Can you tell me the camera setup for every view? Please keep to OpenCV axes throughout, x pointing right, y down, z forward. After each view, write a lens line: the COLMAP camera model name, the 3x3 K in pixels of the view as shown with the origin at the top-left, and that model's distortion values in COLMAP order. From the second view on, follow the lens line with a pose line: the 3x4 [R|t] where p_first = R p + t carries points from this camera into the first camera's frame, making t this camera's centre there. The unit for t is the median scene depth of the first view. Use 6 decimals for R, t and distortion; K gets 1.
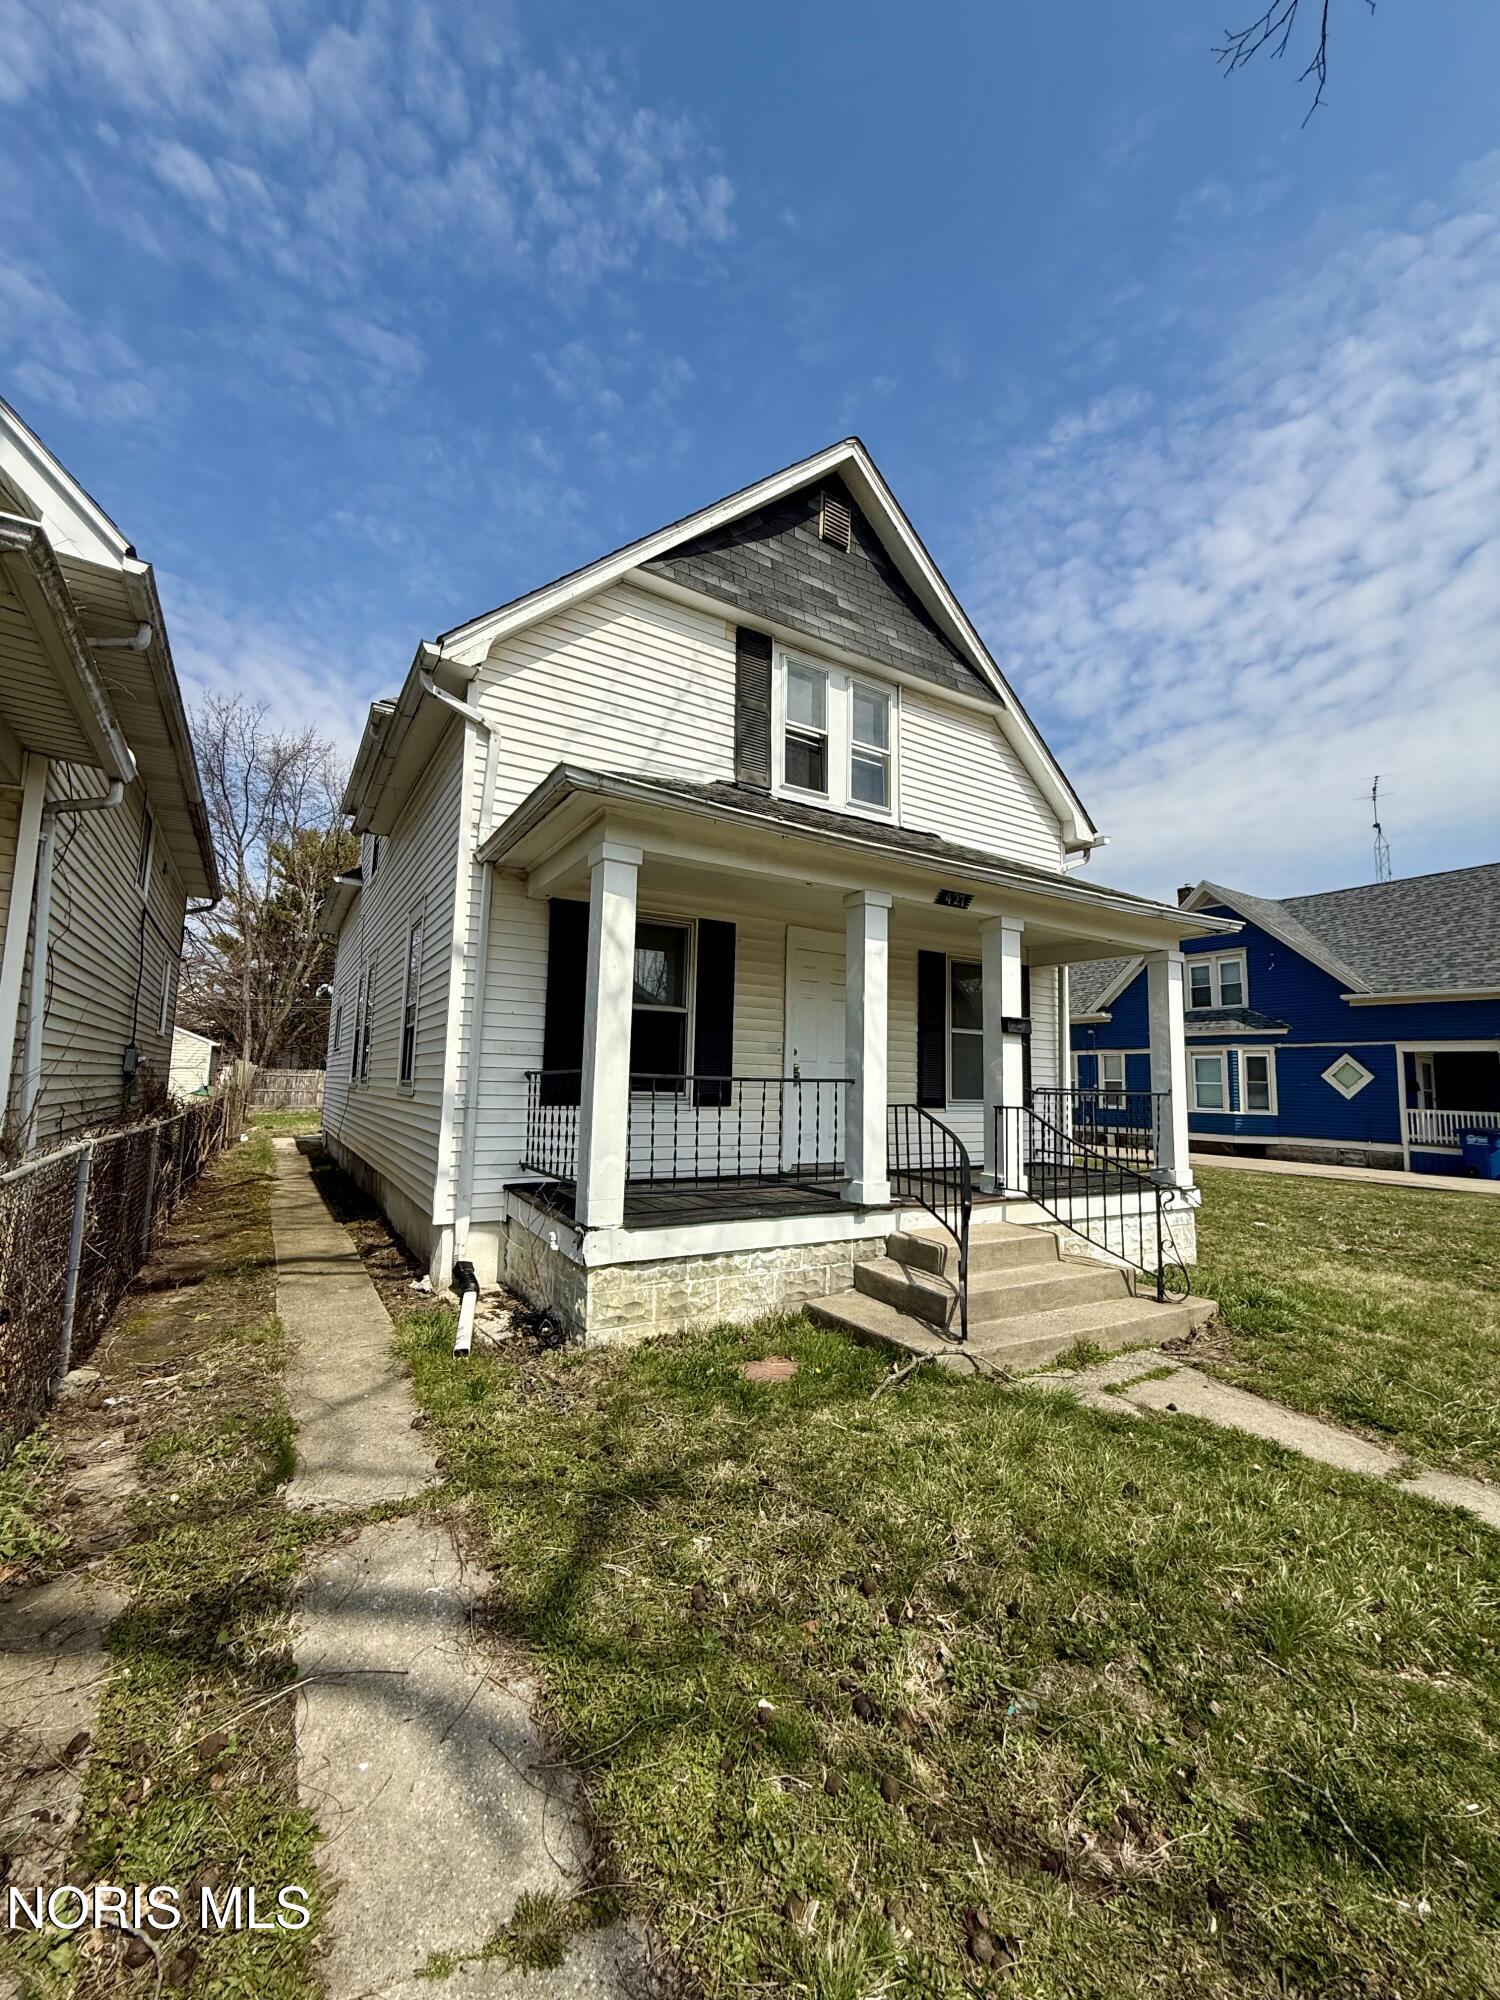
lens RADIAL K [[797.8, 0, 750.8], [0, 797.8, 993.9], [0, 0, 1]] dist [-0.001324, 0.000339]
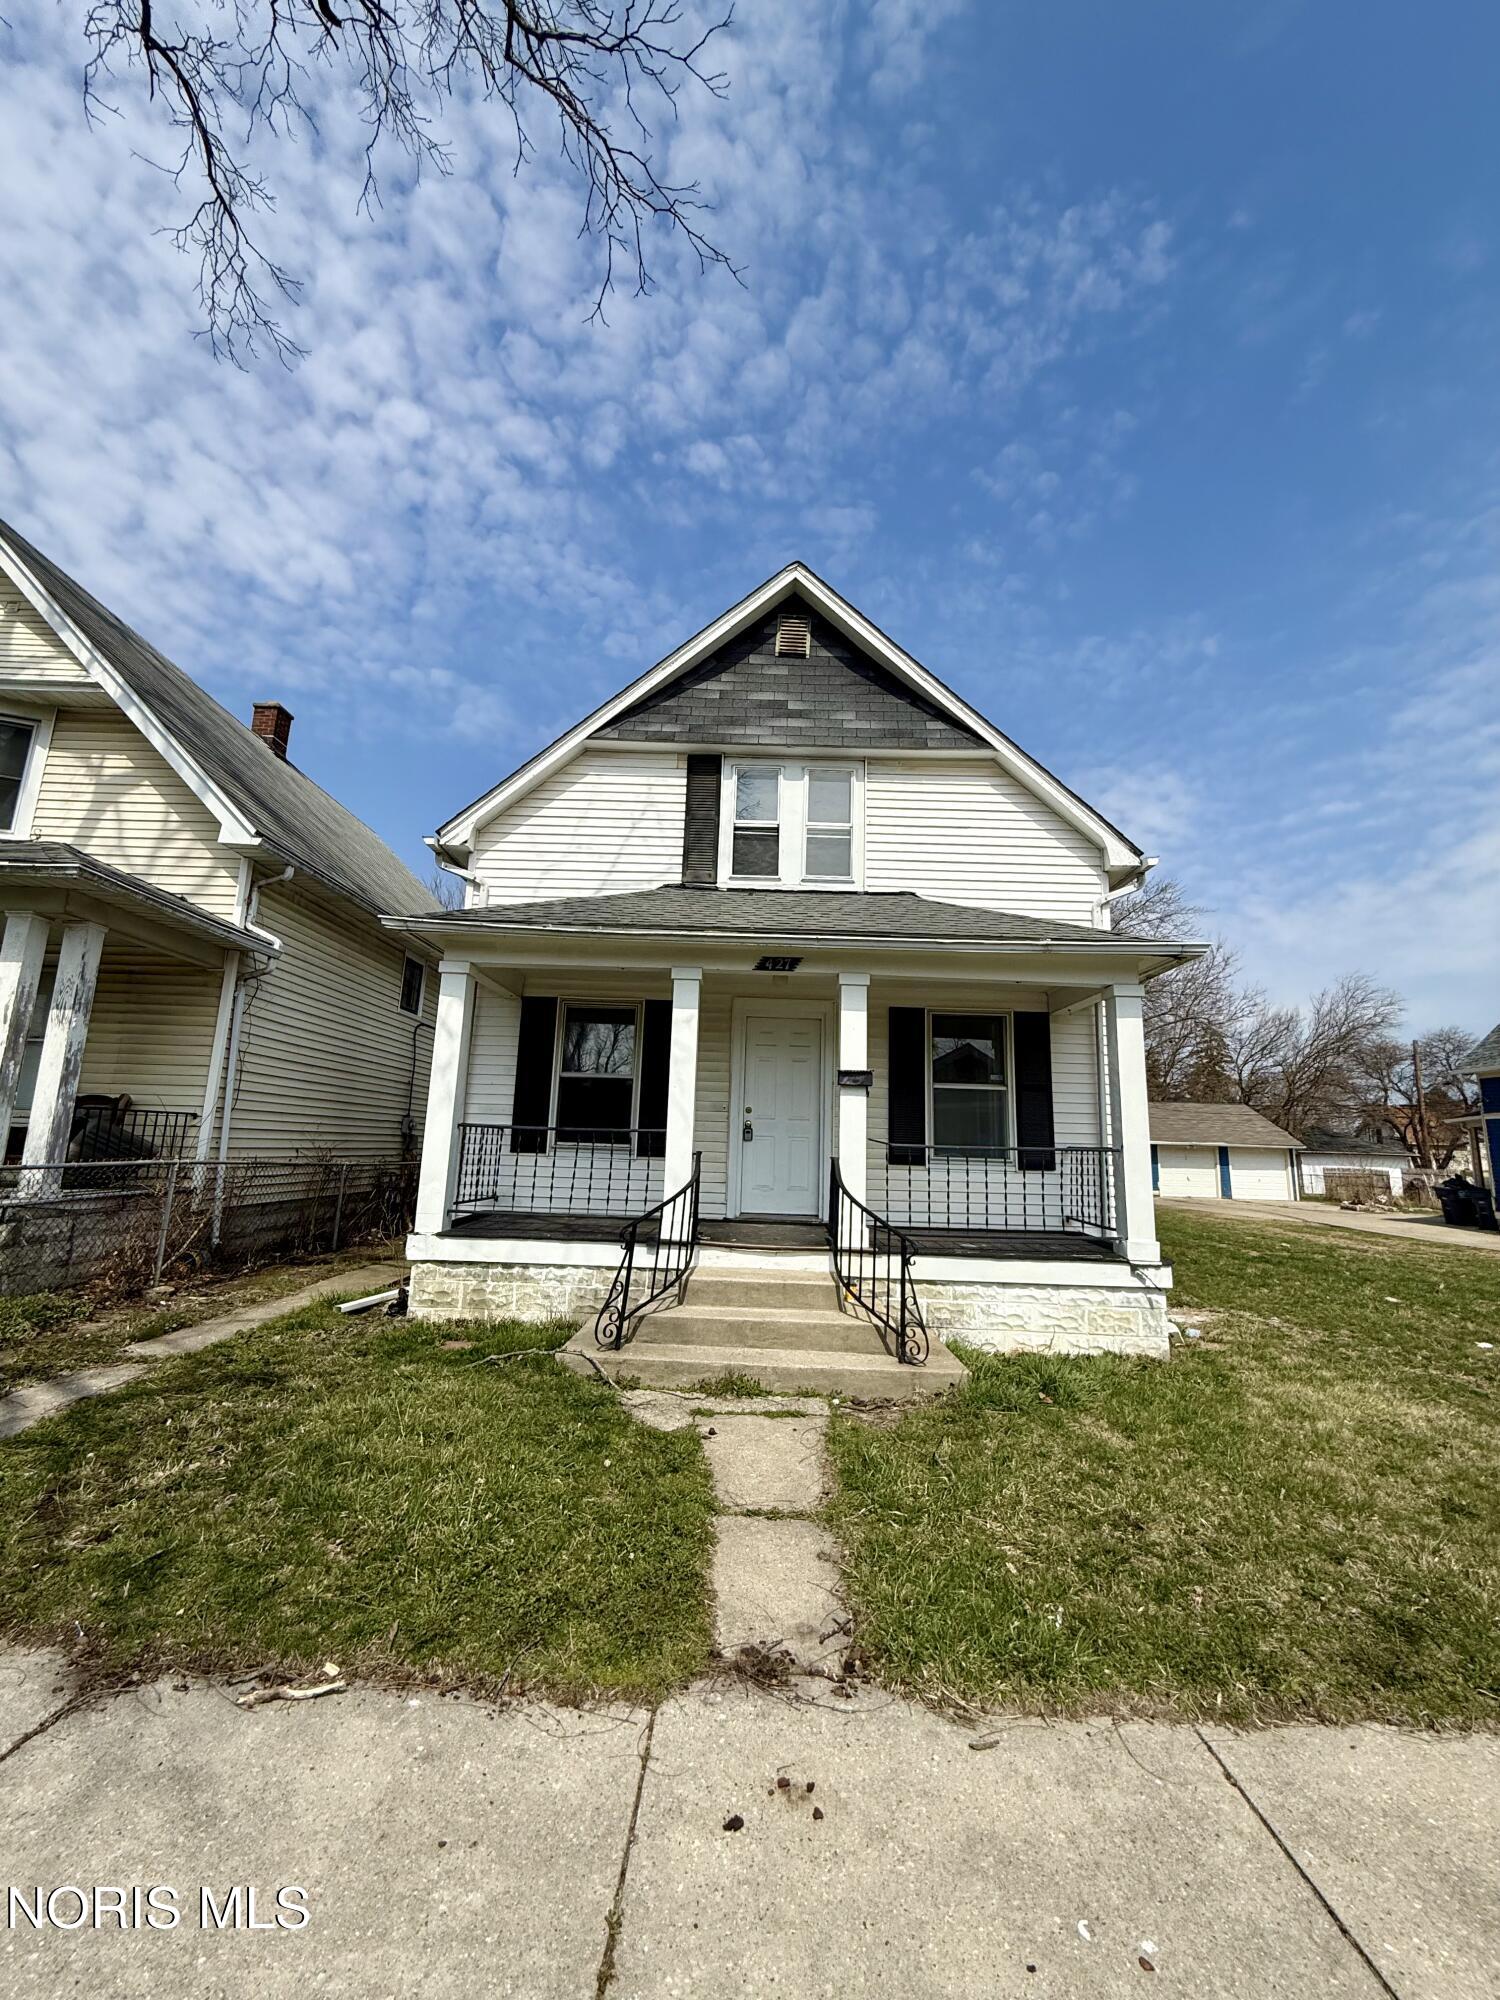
lens RADIAL K [[797.8, 0, 750.8], [0, 797.8, 993.9], [0, 0, 1]] dist [-0.001324, 0.000339]
pose [[0.850537, -0.095273, -0.517213, 0.659682], [0.047981, 0.993410, -0.104088, 0.028480], [0.523721, 0.063714, 0.849504, 0.047834]]
